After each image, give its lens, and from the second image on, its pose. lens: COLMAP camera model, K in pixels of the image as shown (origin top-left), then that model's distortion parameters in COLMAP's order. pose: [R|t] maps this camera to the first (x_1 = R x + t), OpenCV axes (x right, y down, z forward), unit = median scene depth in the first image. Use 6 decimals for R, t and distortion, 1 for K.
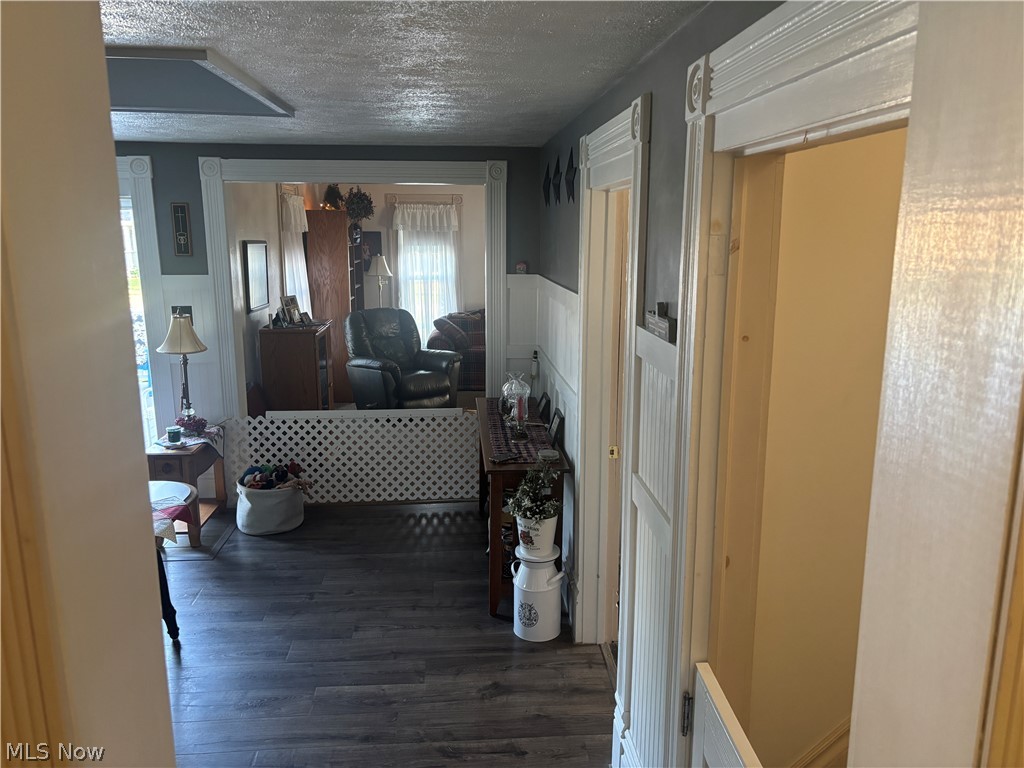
lens RADIAL K [[773.5, 0, 514.5], [0, 773.5, 385.0], [0, 0, 1]] dist [0.055452, -0.048619]
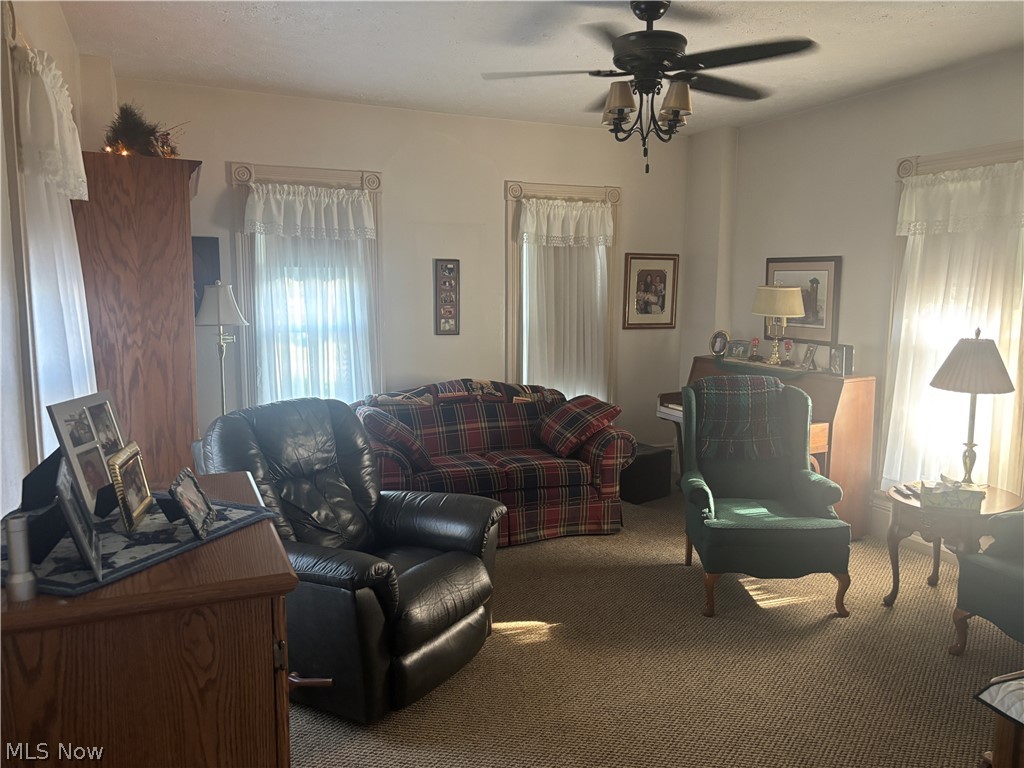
lens RADIAL K [[773.5, 0, 508.6], [0, 773.5, 385.4], [0, 0, 1]] dist [0.055452, -0.048619]
pose [[0.948551, -0.040877, 0.313974, -0.158034], [0.062245, 0.996355, -0.058332, -0.063864], [-0.310445, 0.074874, 0.947638, 0.483084]]
